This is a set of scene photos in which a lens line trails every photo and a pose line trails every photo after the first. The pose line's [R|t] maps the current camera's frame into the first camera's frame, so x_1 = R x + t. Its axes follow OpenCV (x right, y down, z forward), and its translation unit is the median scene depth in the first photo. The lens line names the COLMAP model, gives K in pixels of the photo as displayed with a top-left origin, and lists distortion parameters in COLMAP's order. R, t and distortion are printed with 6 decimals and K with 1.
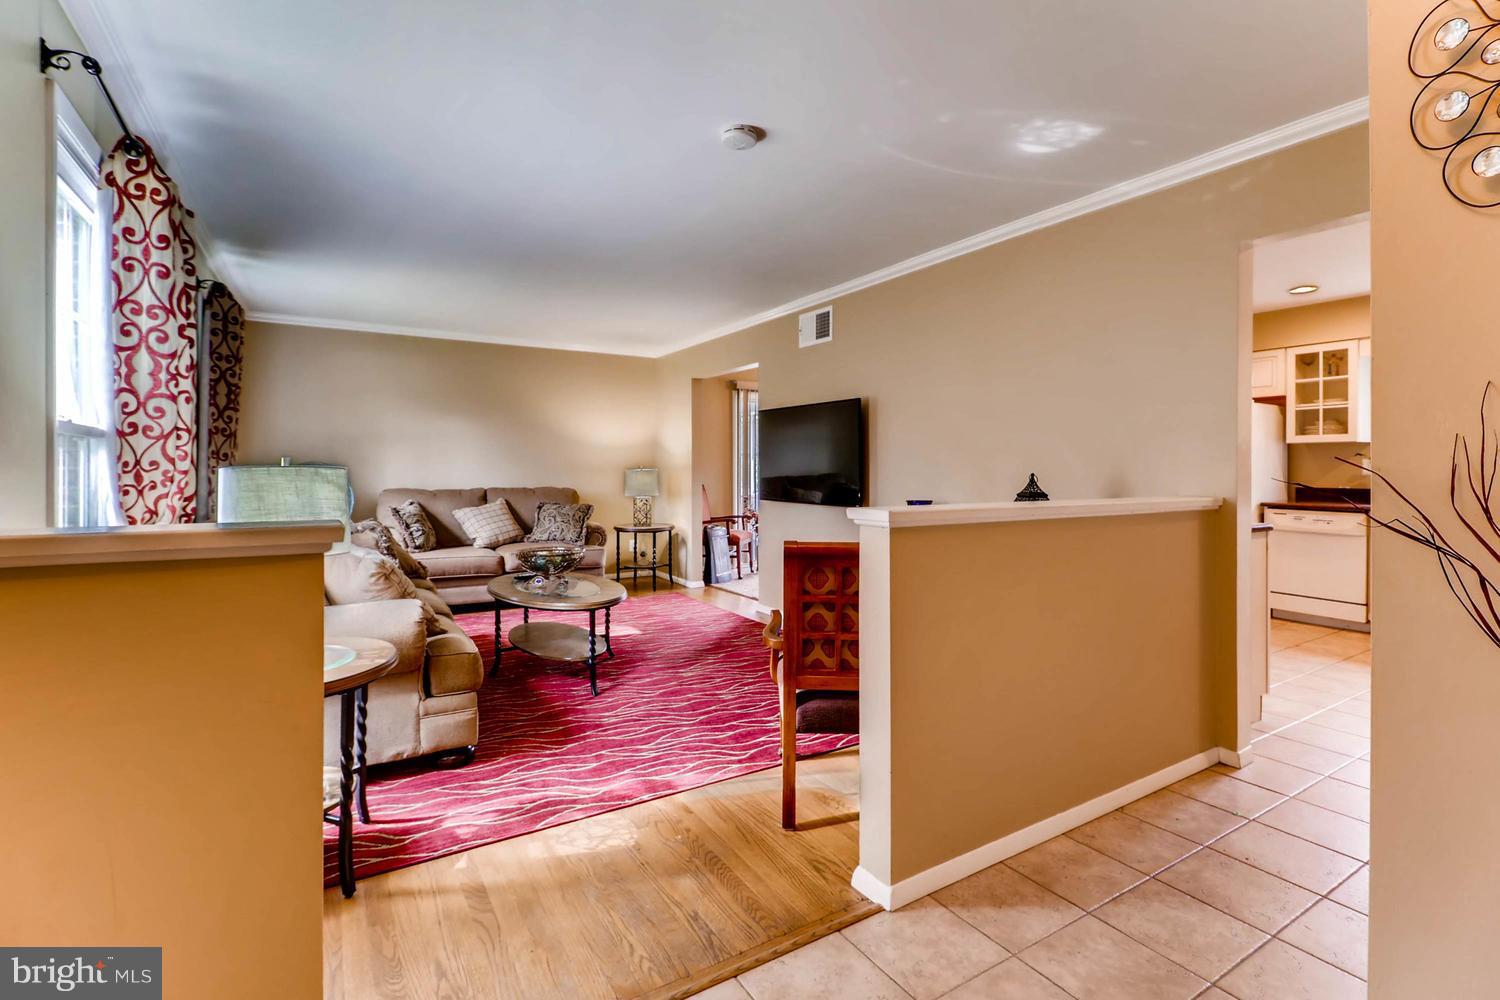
lens RADIAL K [[688.1, 0, 760.2], [0, 688.1, 469.6], [0, 0, 1]] dist [0.012976, -0.008275]
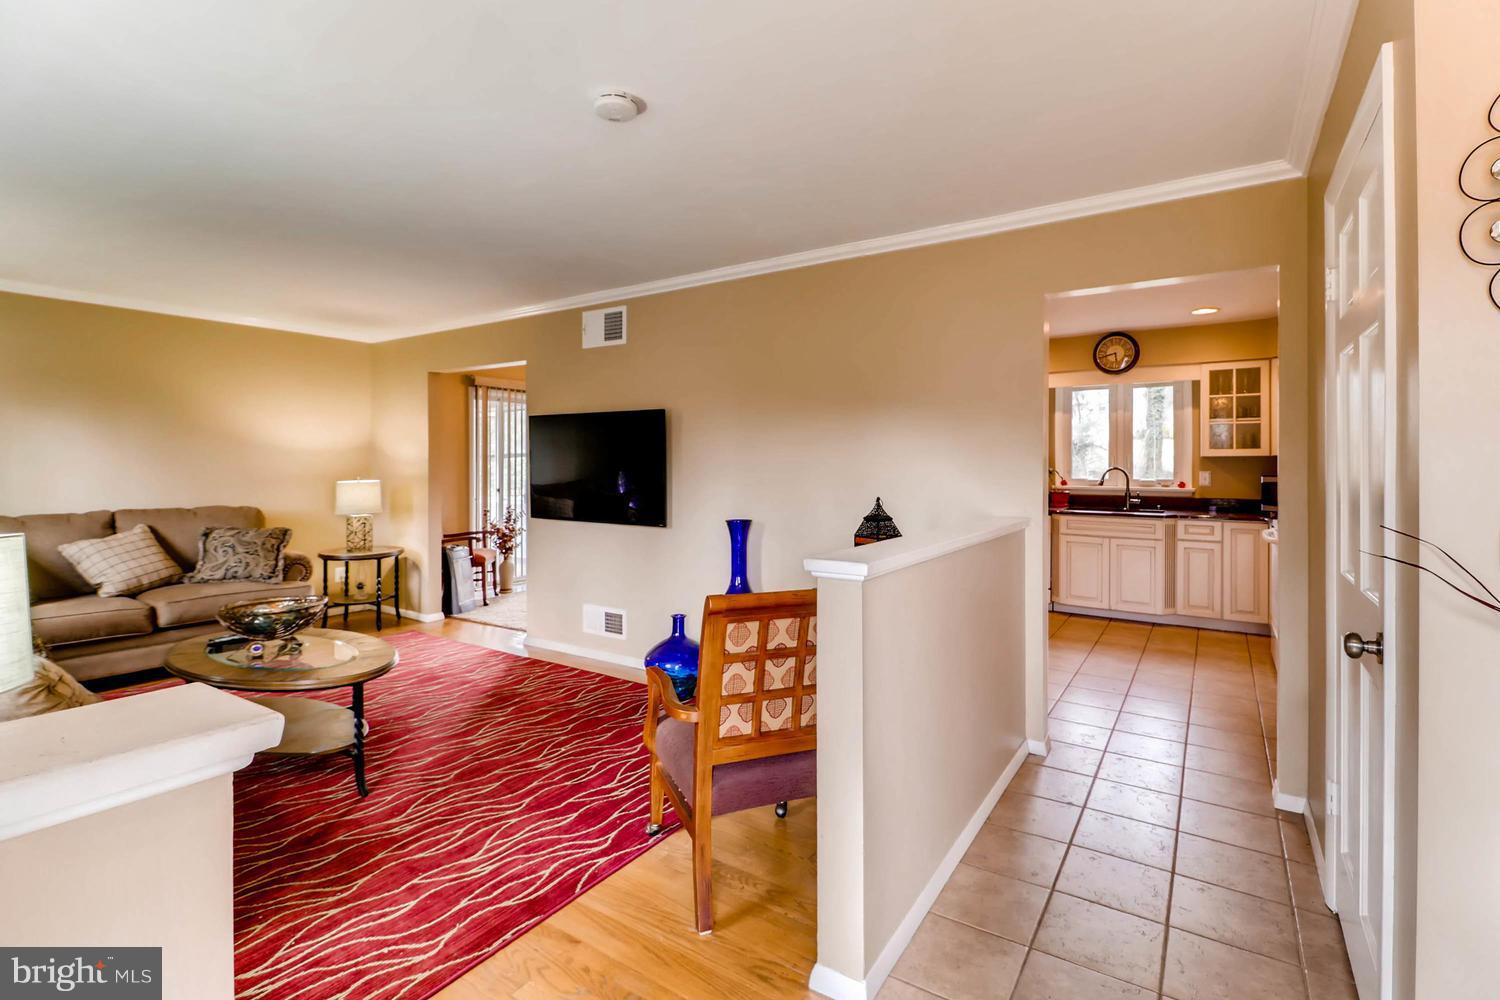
lens RADIAL K [[688.1, 0, 740.2], [0, 688.1, 460.8], [0, 0, 1]] dist [0.012976, -0.008275]
pose [[0.909487, 0.001108, 0.415732, -0.133693], [0.000174, 0.999995, -0.003046, -0.028262], [-0.415733, 0.002843, 0.909482, 0.100242]]
